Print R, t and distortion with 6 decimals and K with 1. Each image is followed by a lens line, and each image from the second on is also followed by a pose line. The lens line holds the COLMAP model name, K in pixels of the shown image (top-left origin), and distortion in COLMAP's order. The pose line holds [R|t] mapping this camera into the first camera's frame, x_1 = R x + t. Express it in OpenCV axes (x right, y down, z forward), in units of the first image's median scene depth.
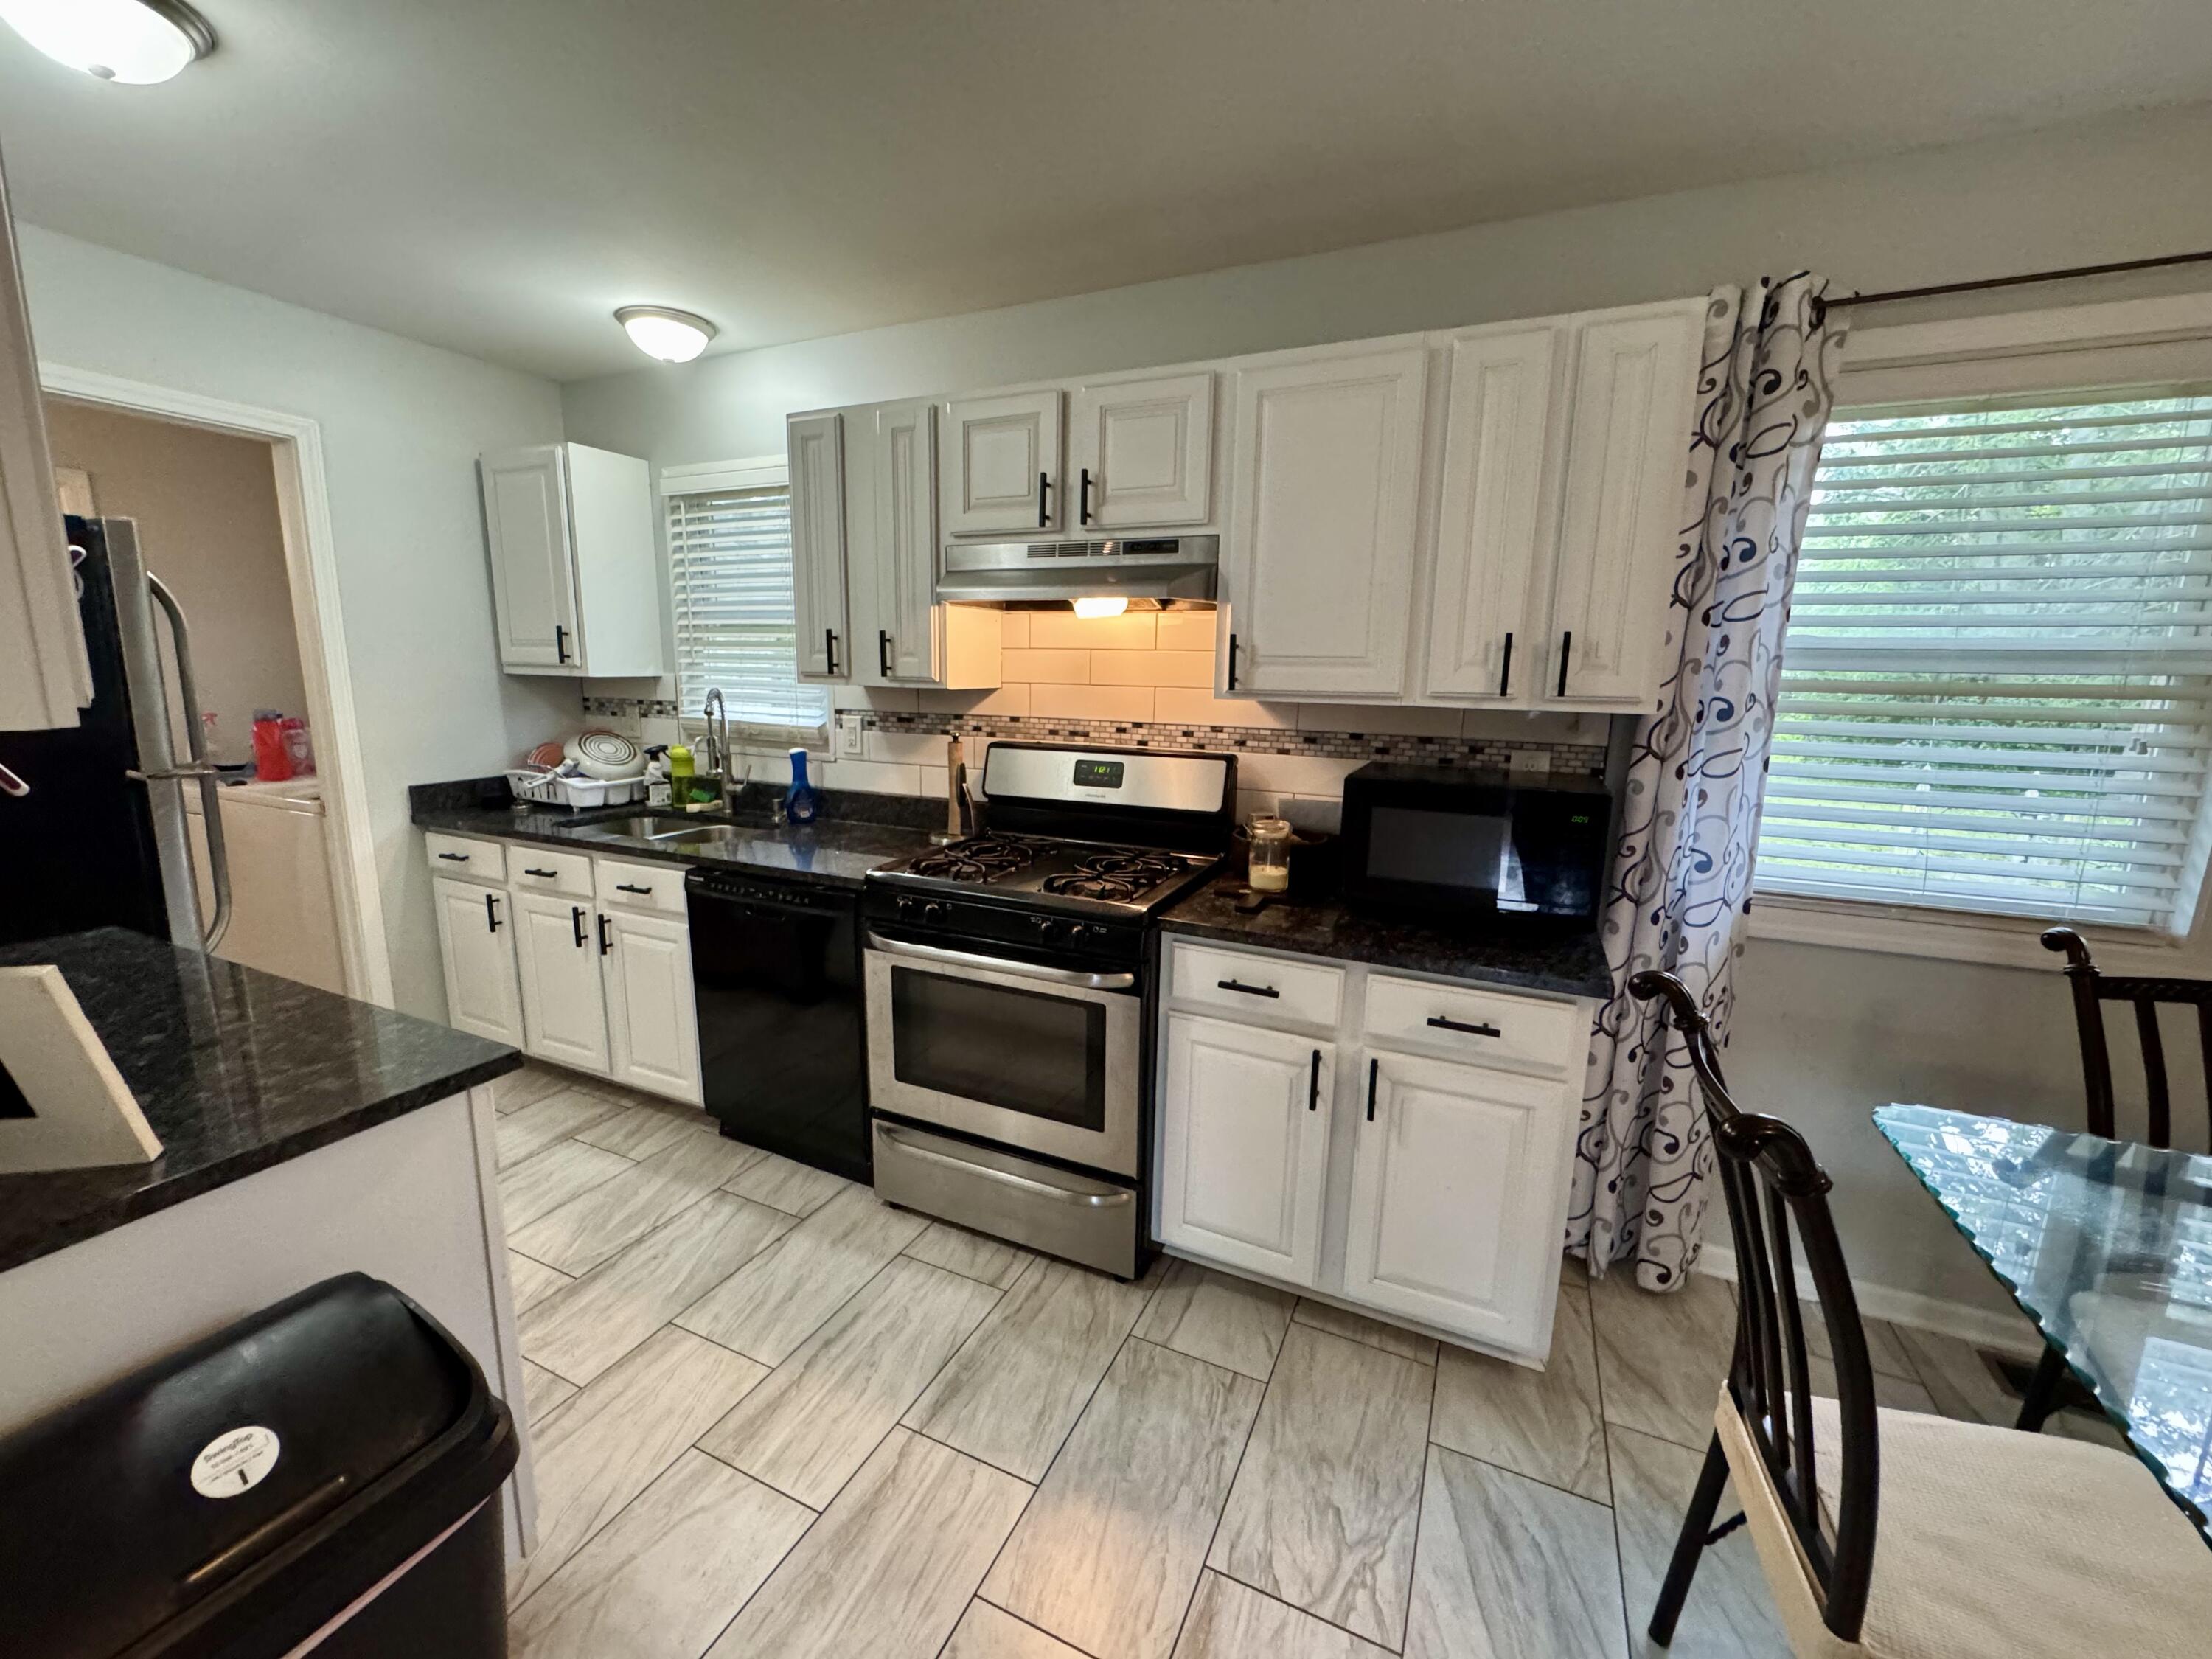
lens RADIAL K [[881.2, 0, 1106.0], [0, 881.2, 829.5], [0, 0, 1]] dist [-0.006072, 0.000547]
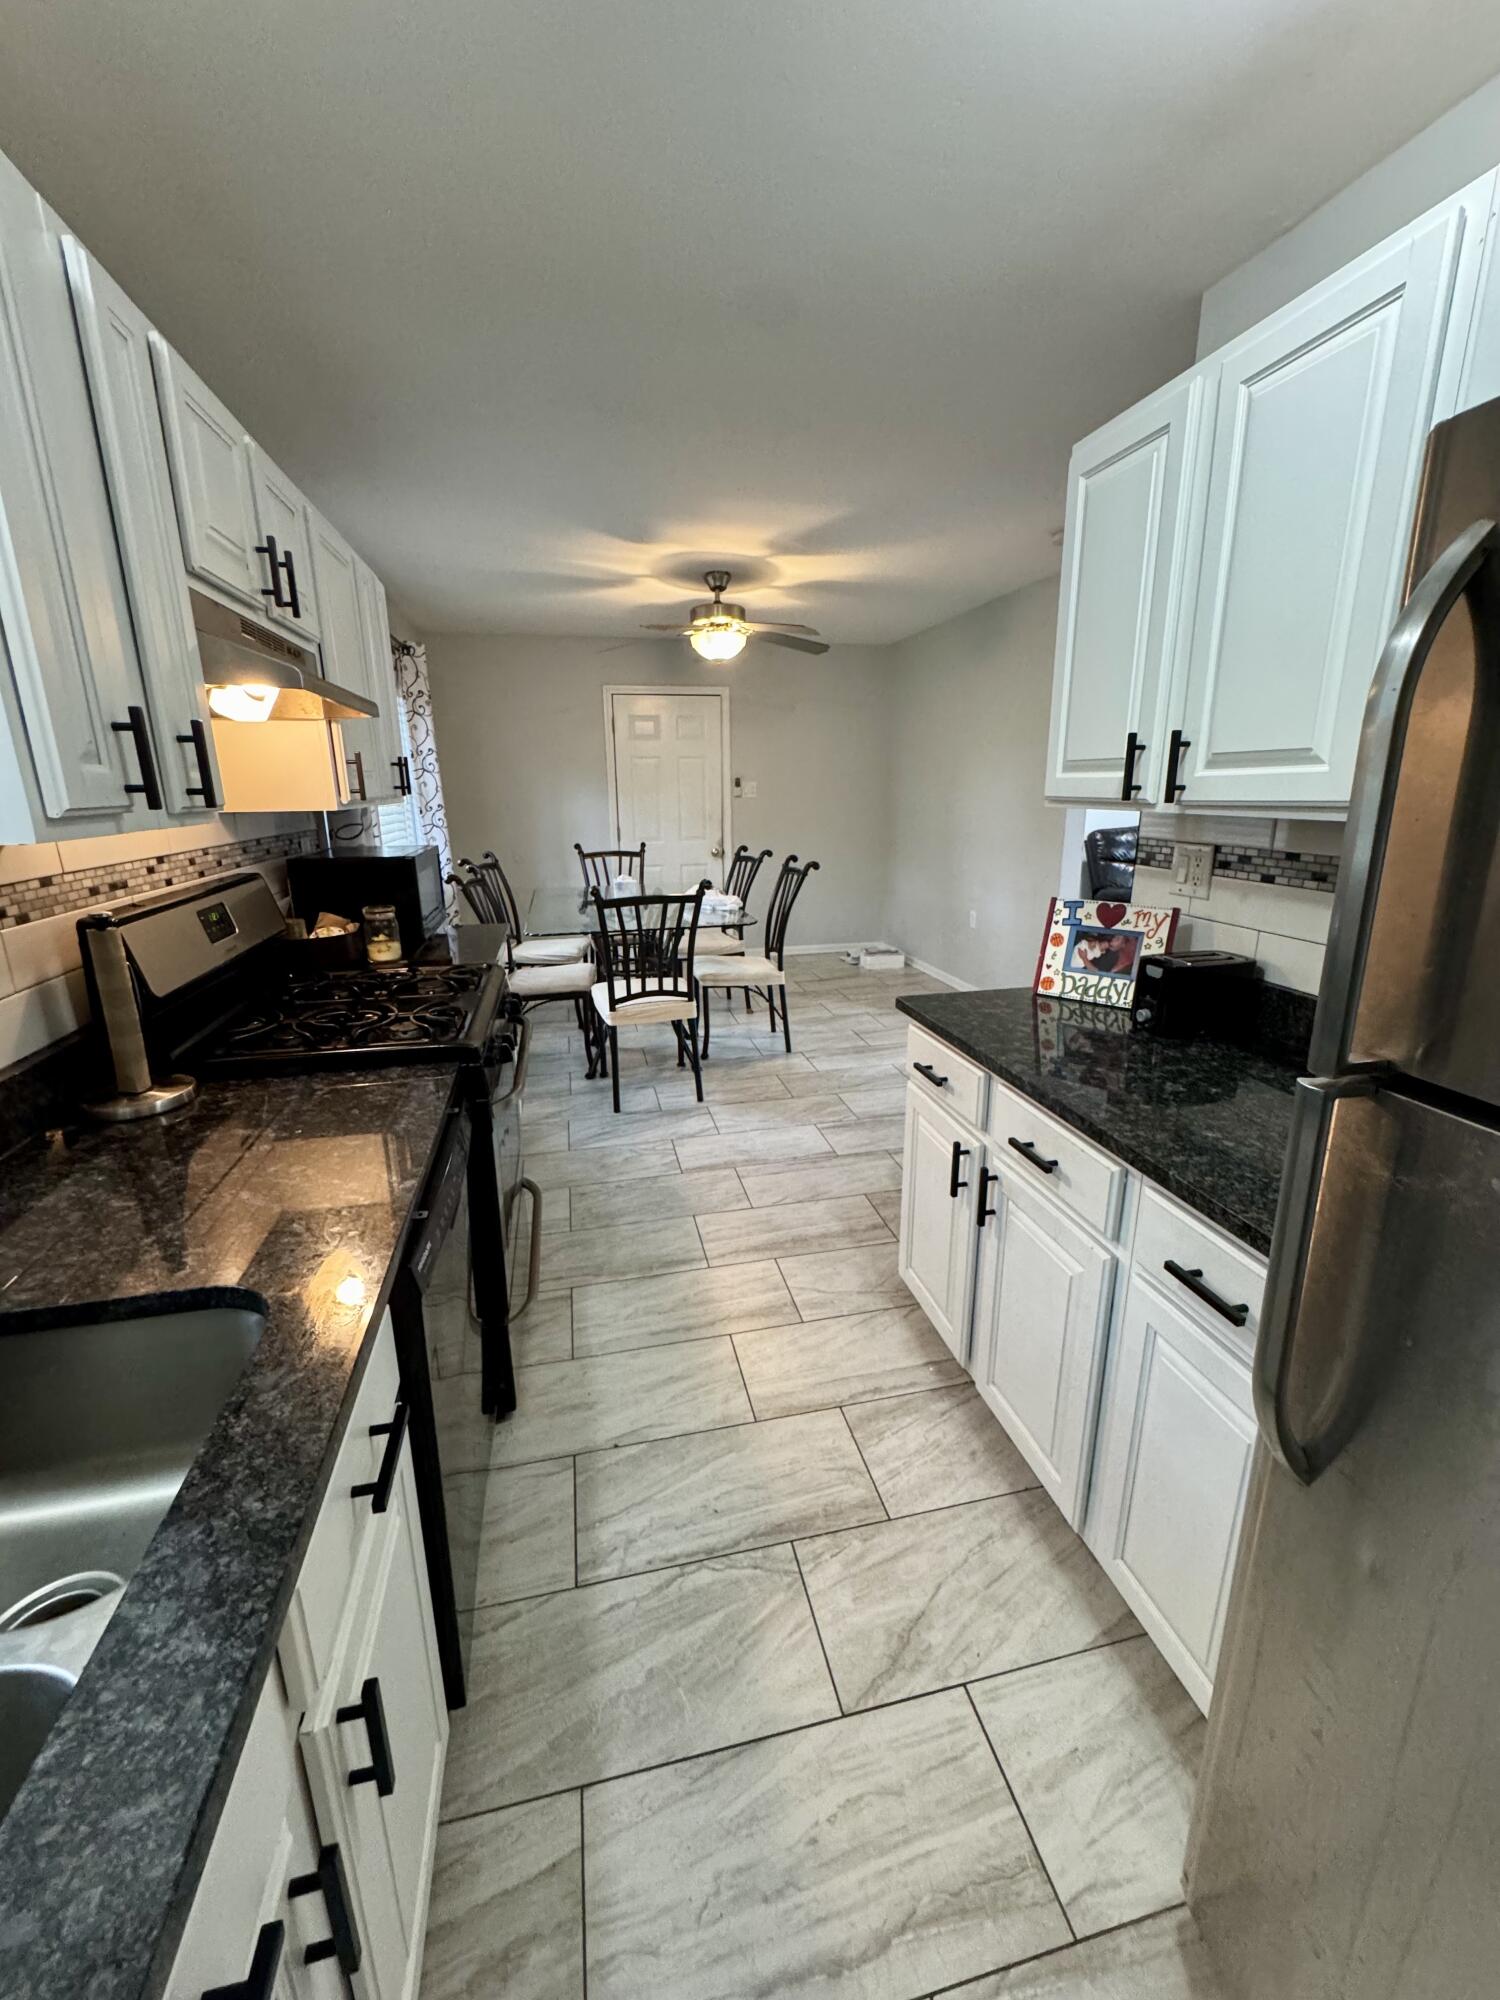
lens RADIAL K [[796.7, 0, 750.0], [0, 796.7, 1000.0], [0, 0, 1]] dist [-0.006072, 0.000547]
pose [[-0.609318, -0.219230, 0.762017, -0.806077], [0.147799, 0.912775, 0.380784, -0.188468], [-0.779030, 0.344644, -0.523768, 0.970693]]
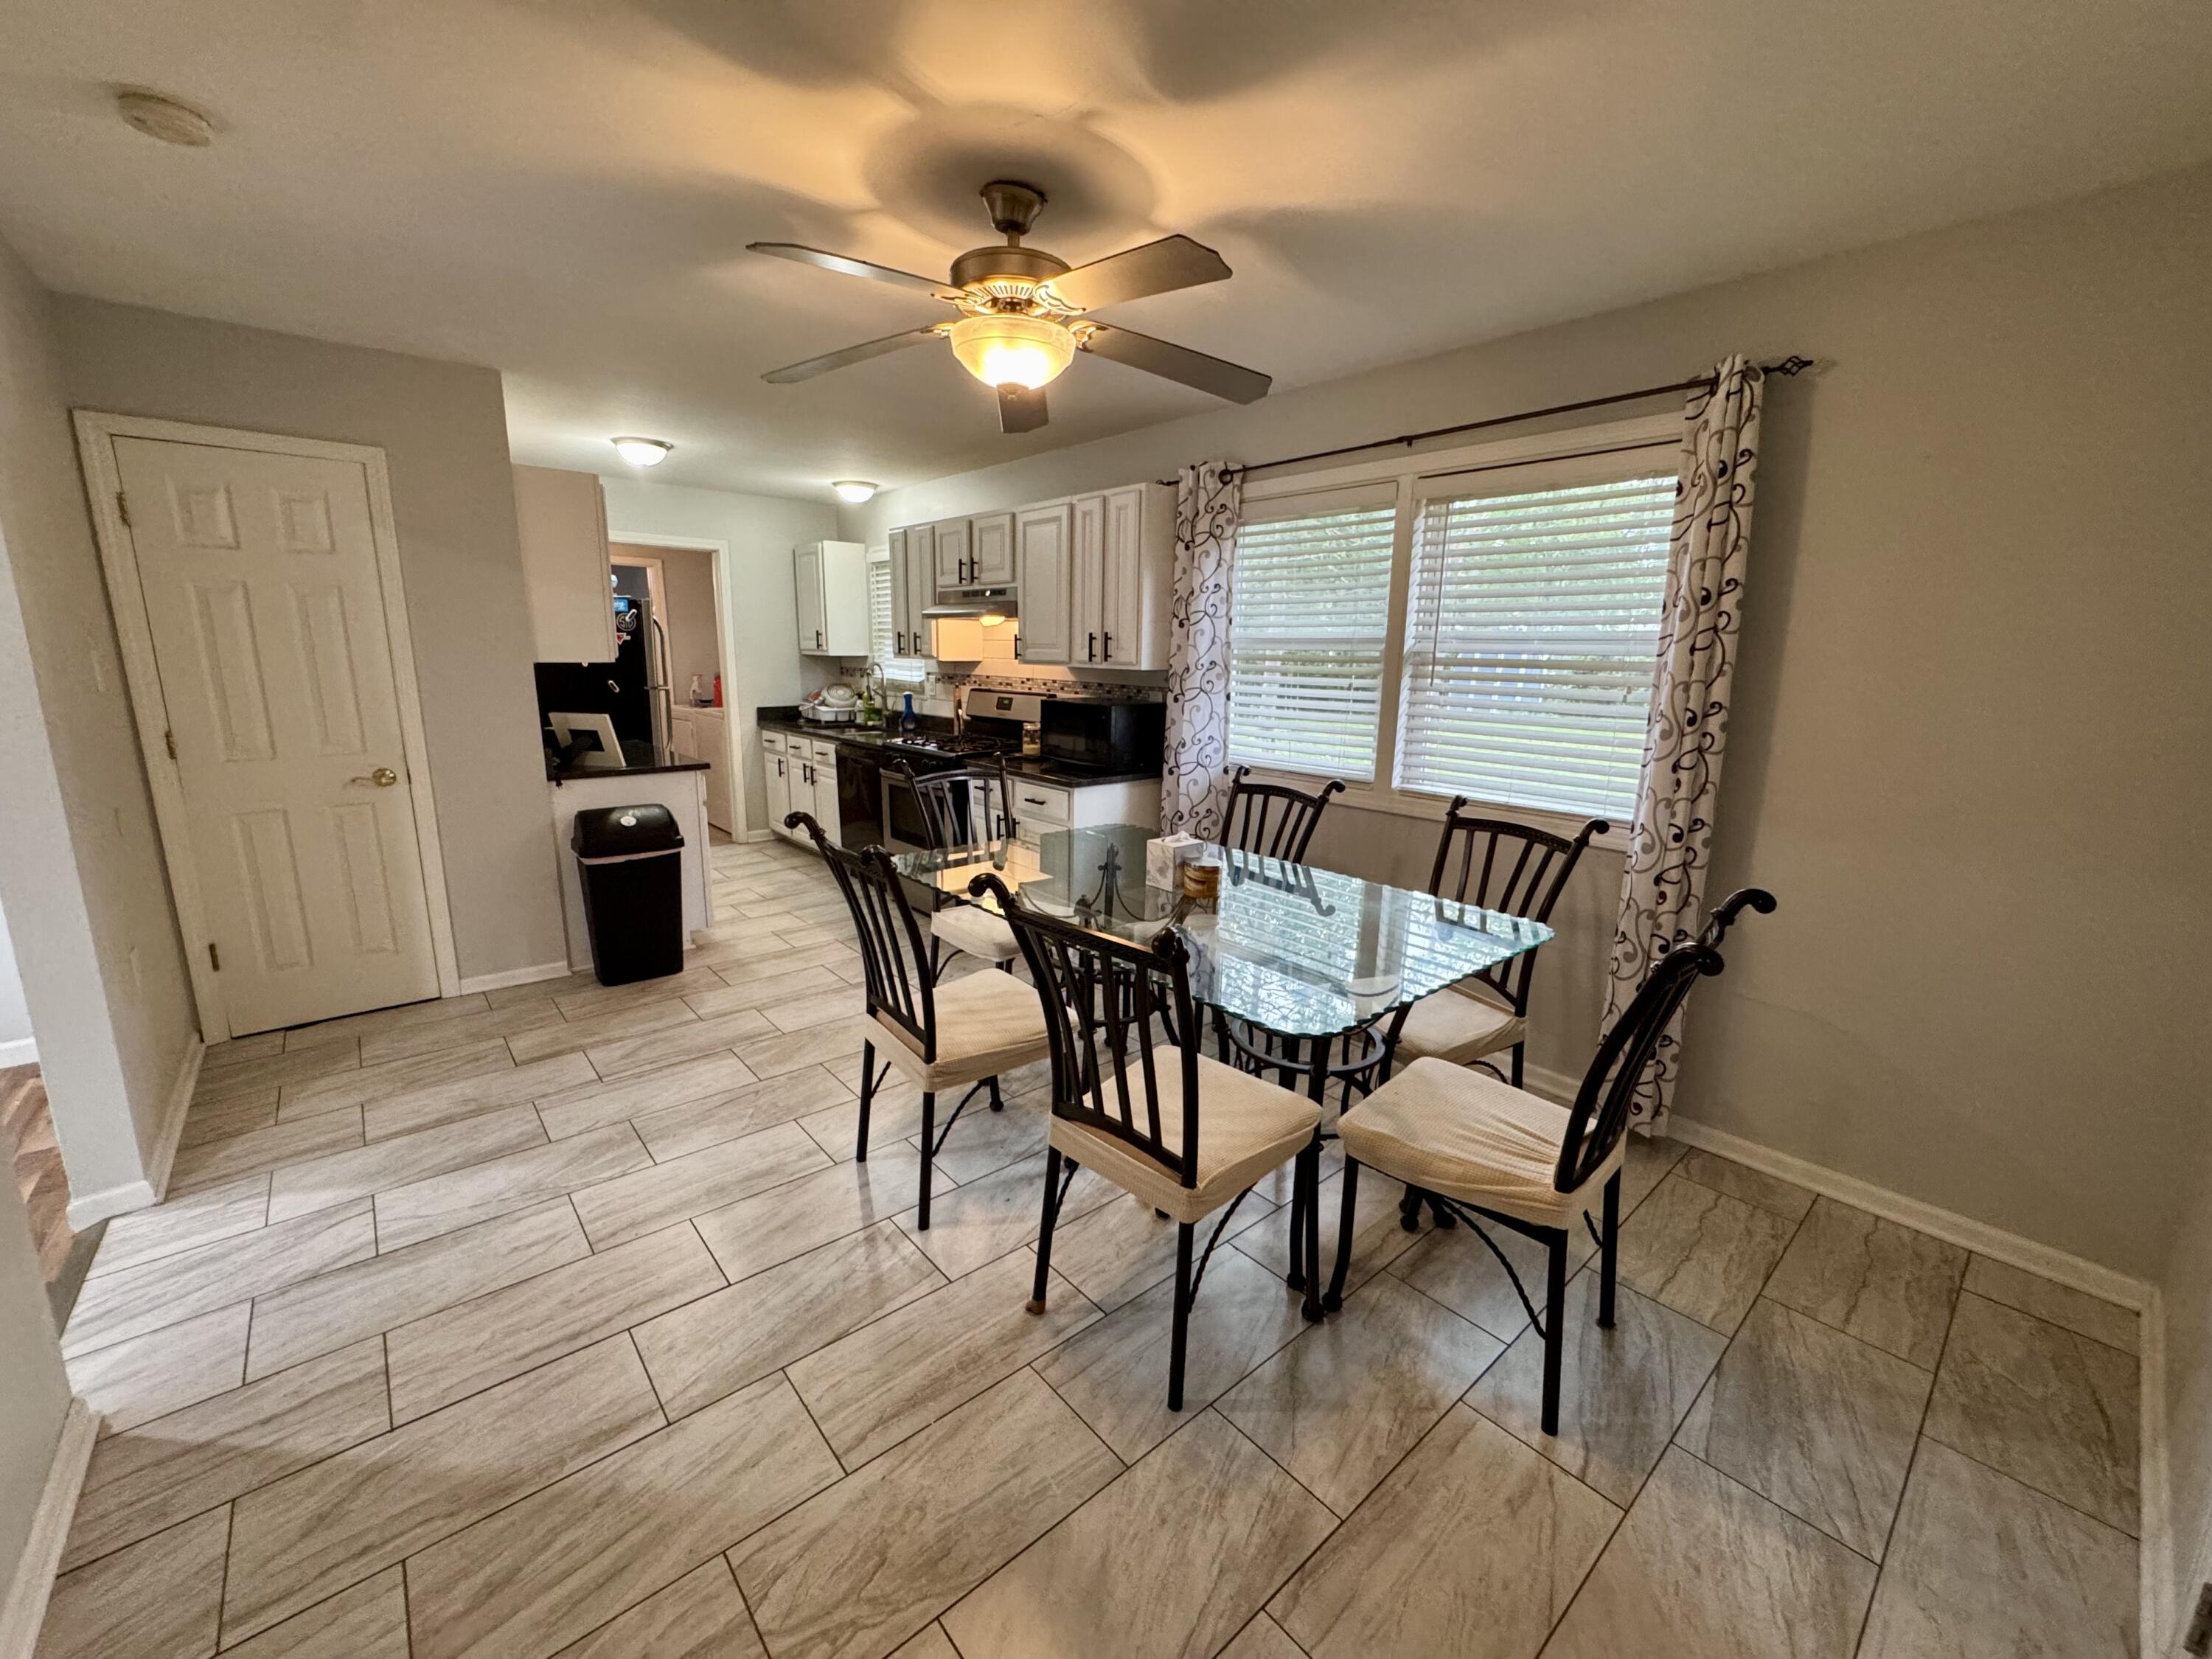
lens RADIAL K [[881.2, 0, 1106.0], [0, 881.2, 829.5], [0, 0, 1]] dist [-0.006072, 0.000547]
pose [[0.911894, 0.080481, -0.402458, 1.000092], [-0.076413, 0.996732, 0.026183, 0.146677], [0.403250, 0.006877, 0.915064, -0.703700]]
